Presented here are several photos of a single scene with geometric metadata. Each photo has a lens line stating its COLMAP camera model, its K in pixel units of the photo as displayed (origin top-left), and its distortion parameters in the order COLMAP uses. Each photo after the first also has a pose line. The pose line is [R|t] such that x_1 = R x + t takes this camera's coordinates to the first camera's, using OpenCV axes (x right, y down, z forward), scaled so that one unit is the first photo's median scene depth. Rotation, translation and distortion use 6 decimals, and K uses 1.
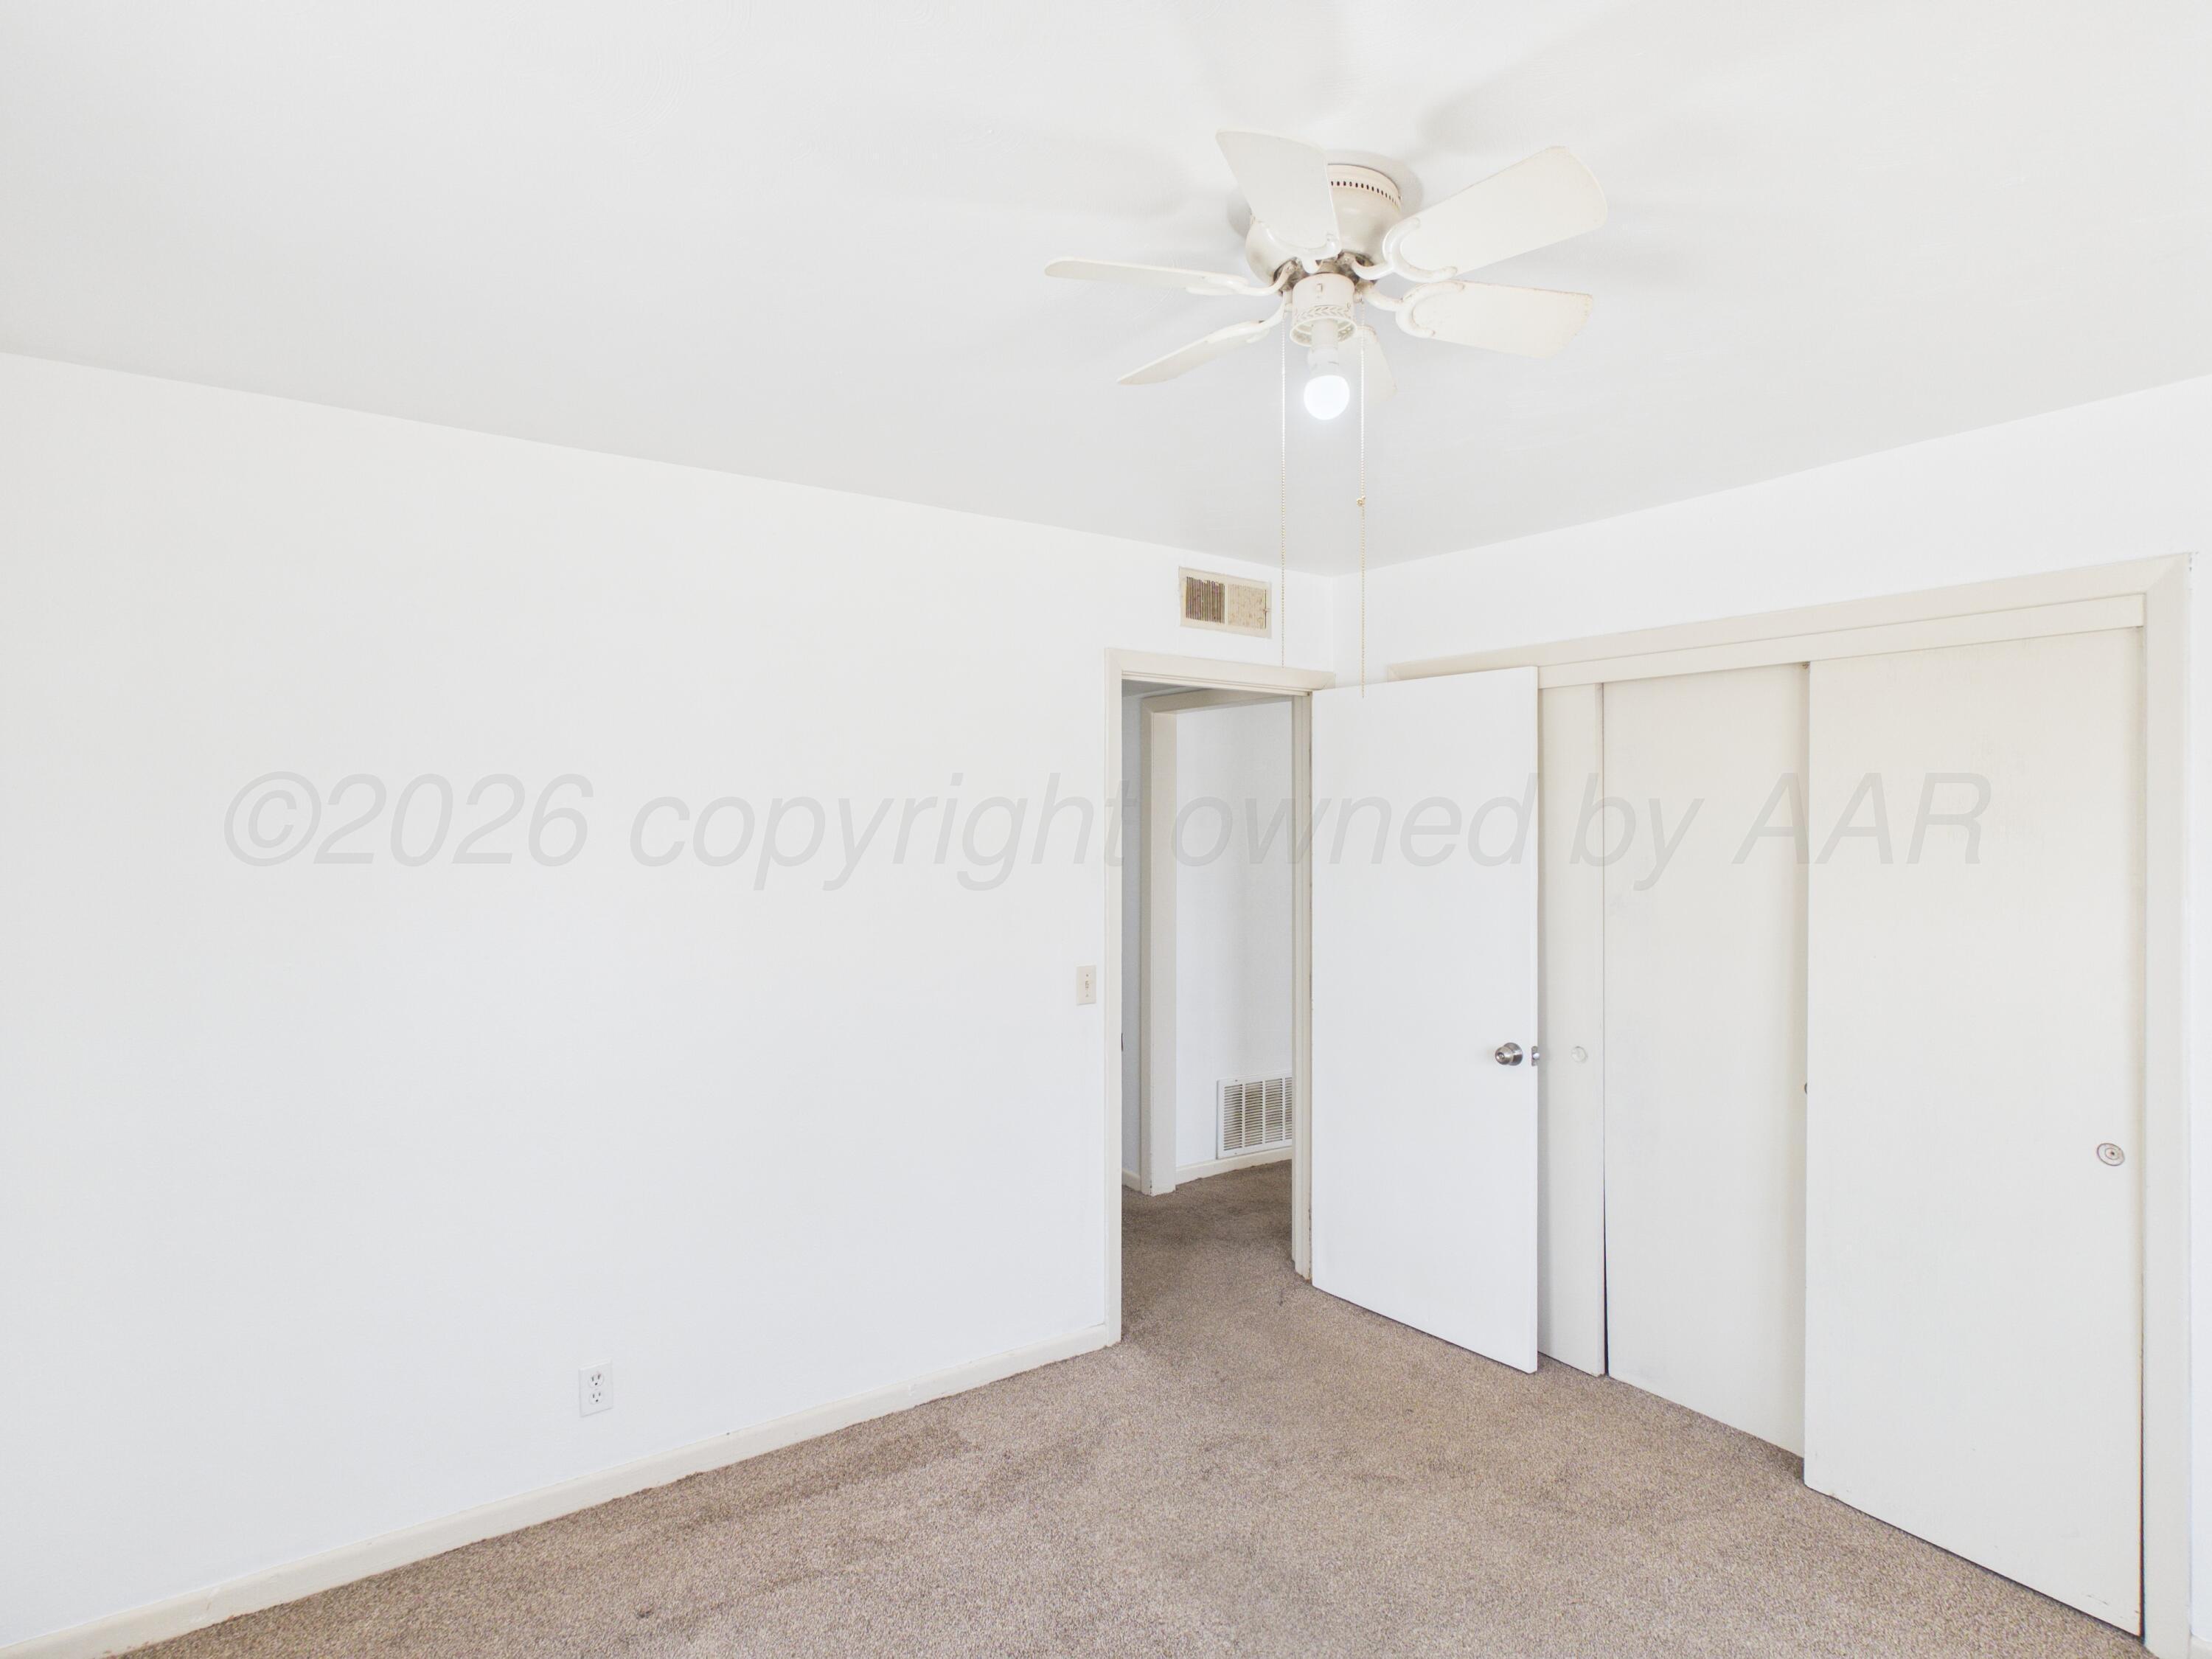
lens RADIAL K [[1154.9, 0, 1102.9], [0, 1154.9, 827.9], [0, 0, 1]] dist [-0.000975, 0.000692]
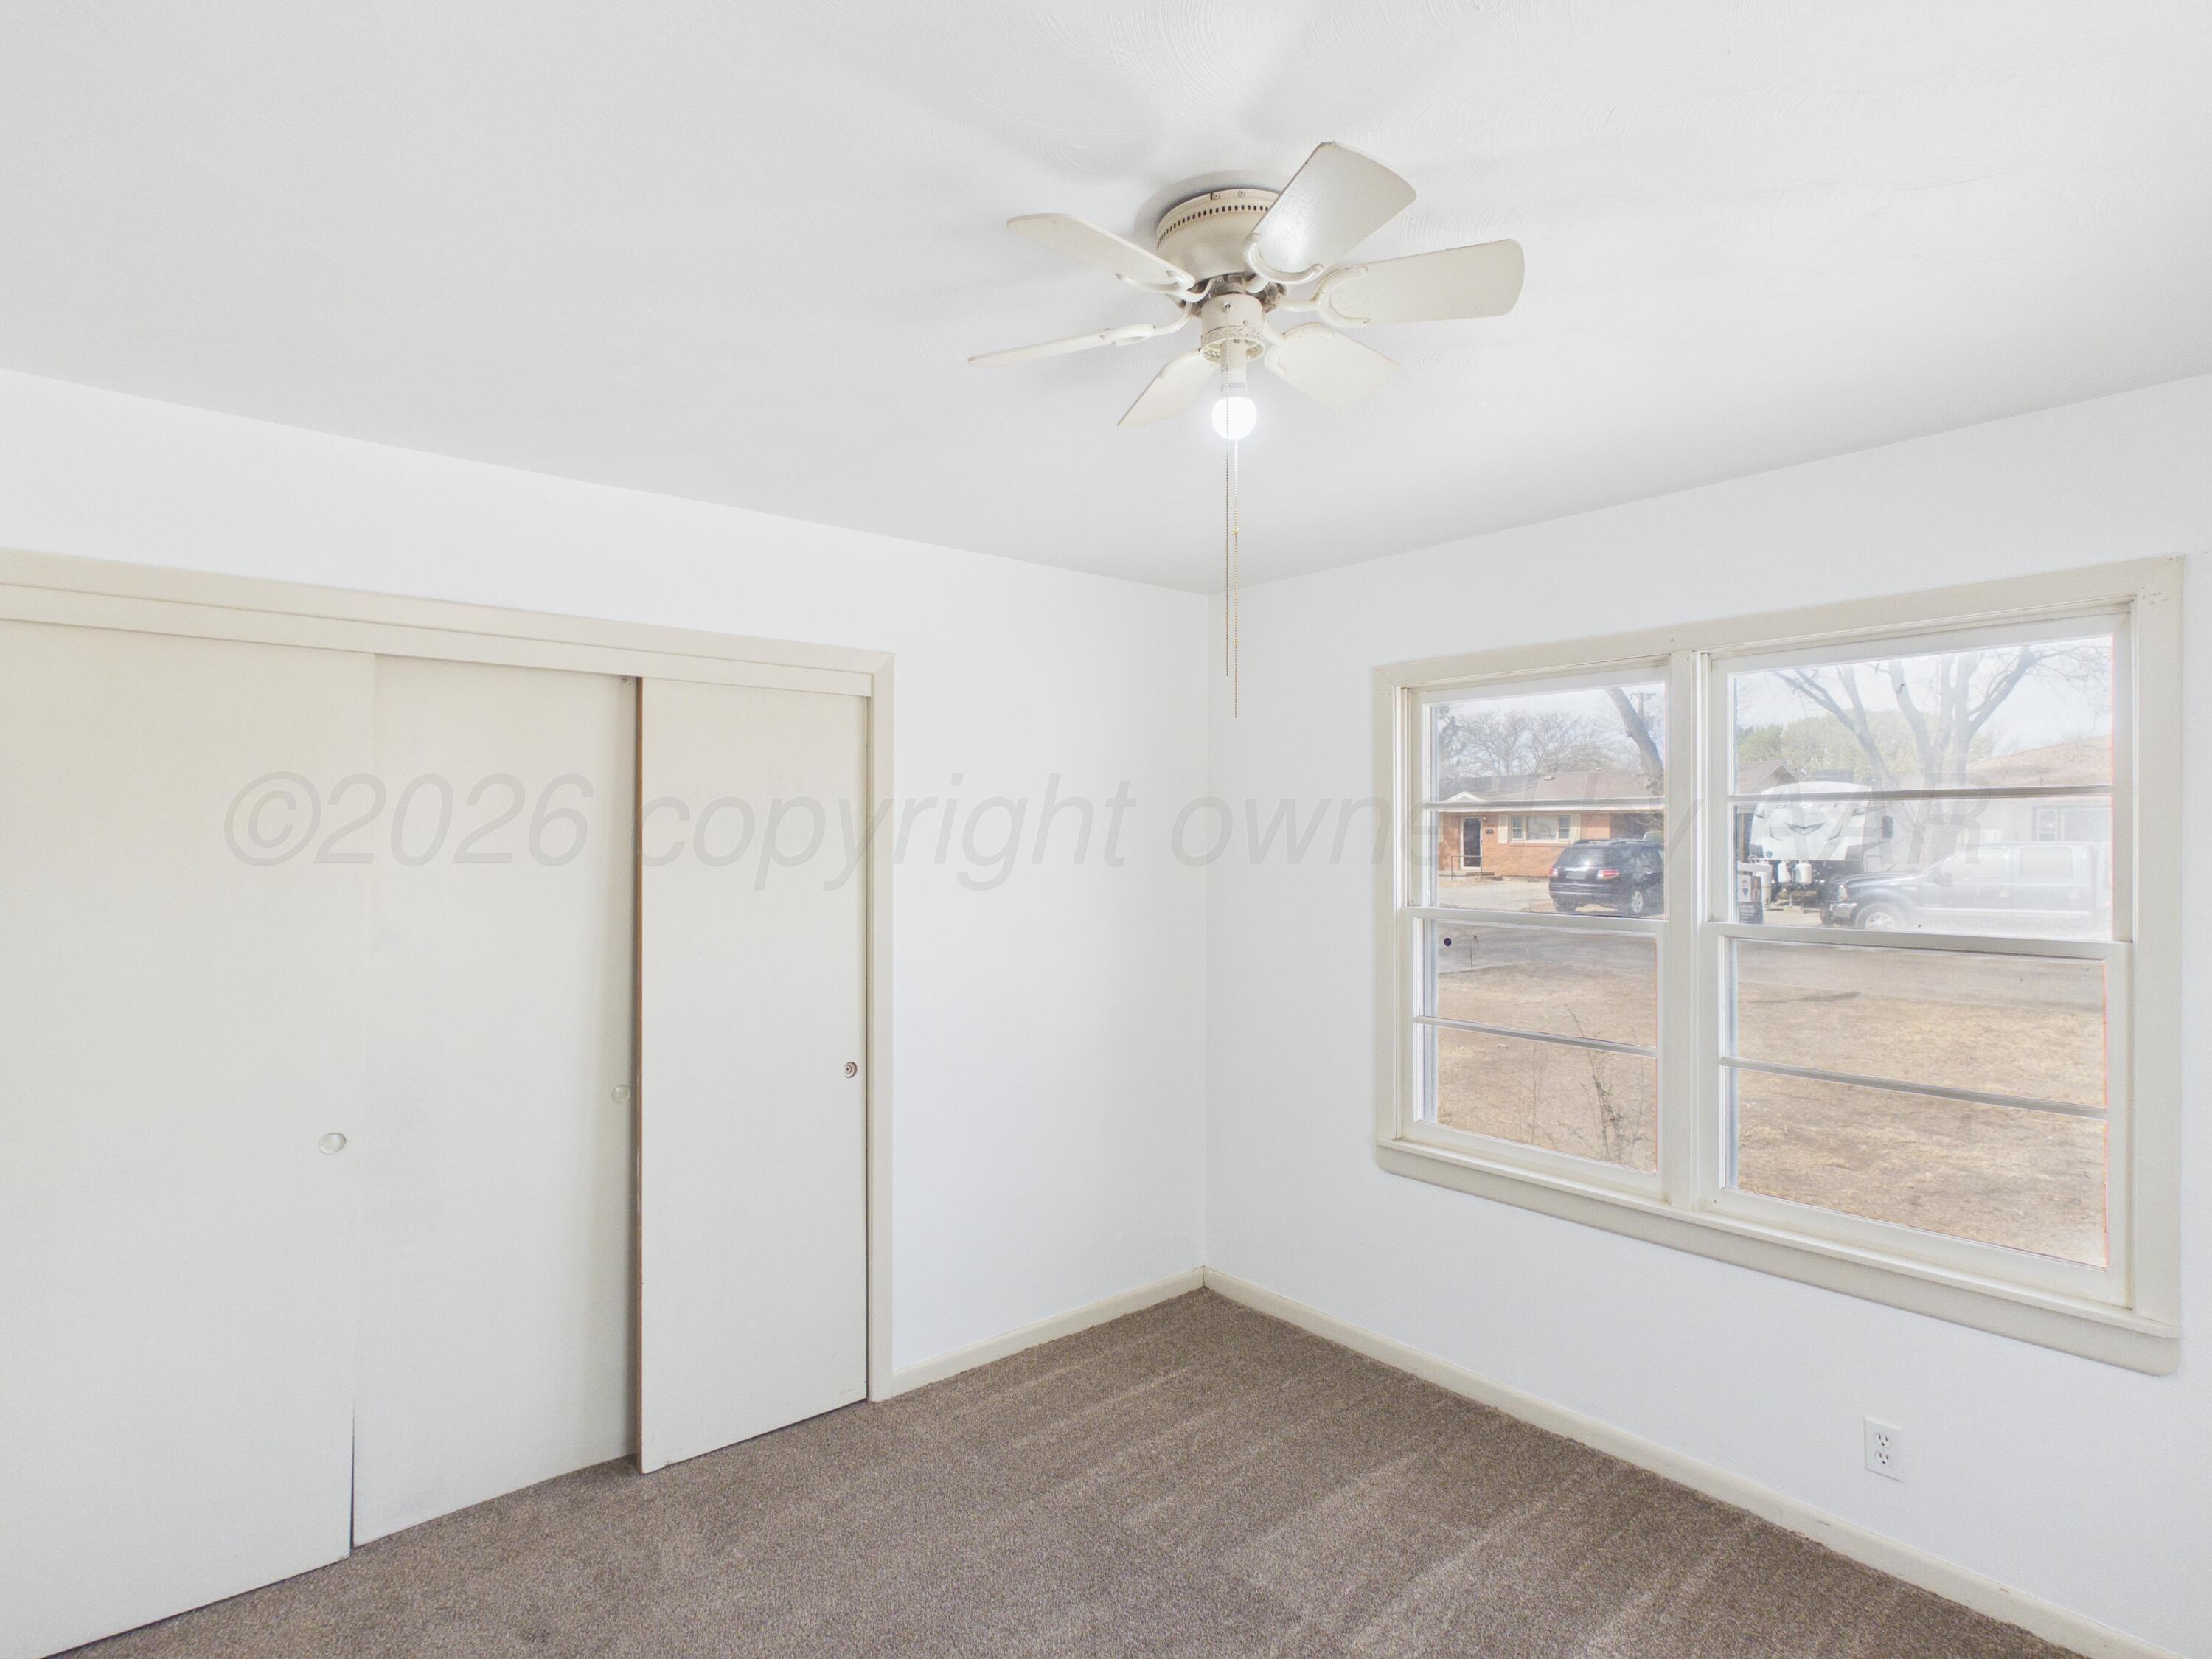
lens RADIAL K [[1154.9, 0, 1103.2], [0, 1154.9, 826.2], [0, 0, 1]] dist [-0.000975, 0.000692]
pose [[-0.106826, 0.010699, 0.994220, -0.474740], [0.006726, 0.999927, -0.010038, 0.000583], [-0.994255, 0.005615, -0.106890, 0.699037]]
